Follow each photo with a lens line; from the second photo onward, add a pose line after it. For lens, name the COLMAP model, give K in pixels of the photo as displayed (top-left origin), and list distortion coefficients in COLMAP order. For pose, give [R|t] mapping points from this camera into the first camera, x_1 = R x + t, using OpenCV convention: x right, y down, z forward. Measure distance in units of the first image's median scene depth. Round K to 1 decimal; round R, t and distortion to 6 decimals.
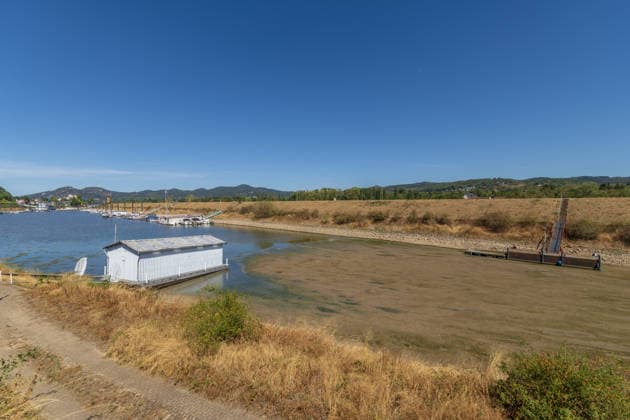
lens RADIAL K [[276.8, 0, 309.4], [0, 276.8, 201.5], [0, 0, 1]] dist [0.006748, -0.000613]
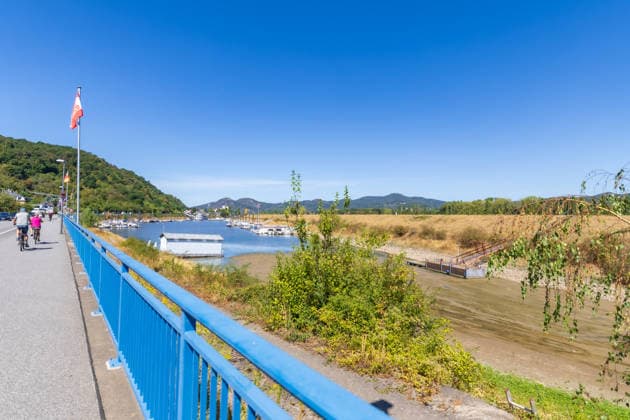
lens RADIAL K [[365.6, 0, 314.9], [0, 365.6, 211.2], [0, 0, 1]] dist [0.036395, 0.000577]
pose [[0.875189, 0.010078, -0.483676, 0.721469], [-0.014328, 0.999884, -0.005092, -0.007713], [0.483569, 0.011387, 0.875232, -0.366368]]
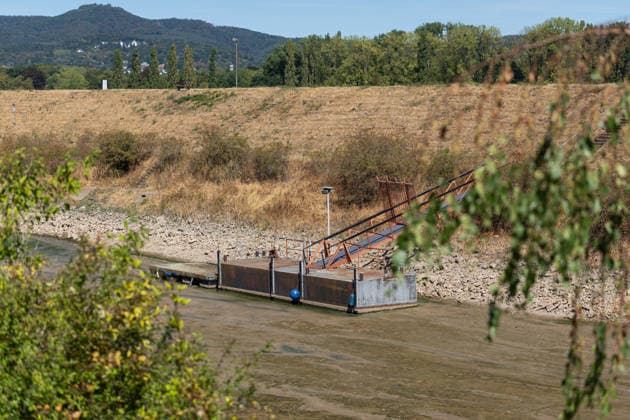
lens RADIAL K [[1443.4, 0, 320.6], [0, 1443.4, 208.9], [0, 0, 1]] dist [0.052220, 0.000000]
pose [[0.990430, 0.009845, -0.137661, 0.722958], [0.001699, 0.996507, 0.083493, -0.007736], [0.138002, -0.082928, 0.986954, -0.373254]]
